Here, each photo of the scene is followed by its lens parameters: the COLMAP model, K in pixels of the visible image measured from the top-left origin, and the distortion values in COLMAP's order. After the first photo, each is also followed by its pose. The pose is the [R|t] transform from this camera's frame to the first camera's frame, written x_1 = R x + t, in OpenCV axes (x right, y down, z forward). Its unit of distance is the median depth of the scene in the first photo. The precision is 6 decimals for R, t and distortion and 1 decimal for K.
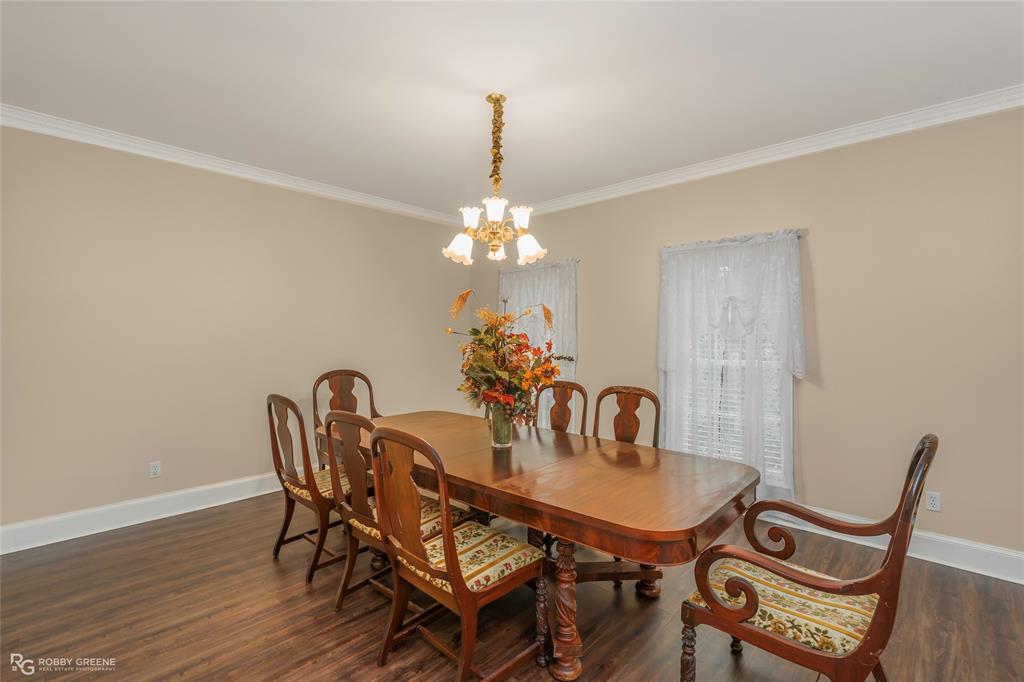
lens RADIAL K [[464.1, 0, 510.2], [0, 464.1, 334.9], [0, 0, 1]] dist [-0.000744, 0.000090]
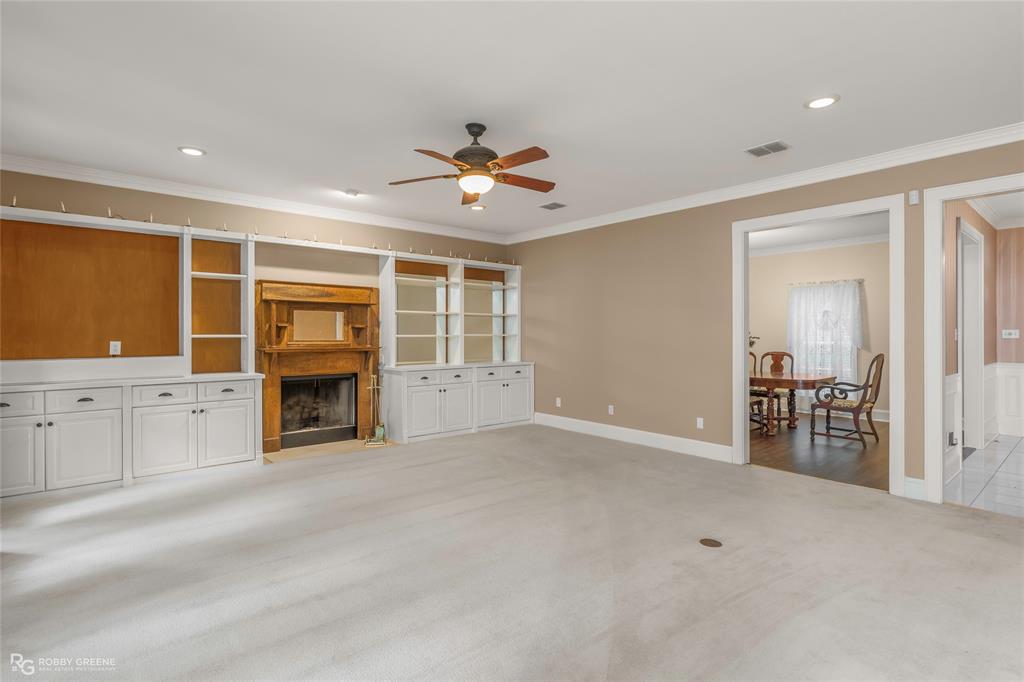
lens RADIAL K [[513.1, 0, 507.6], [0, 513.1, 336.9], [0, 0, 1]] dist [-0.002245, 0.000166]
pose [[0.993739, -0.003856, -0.111663, -0.746558], [0.004831, 0.999953, 0.008457, 0.014220], [0.111625, -0.008944, 0.993710, -1.569221]]
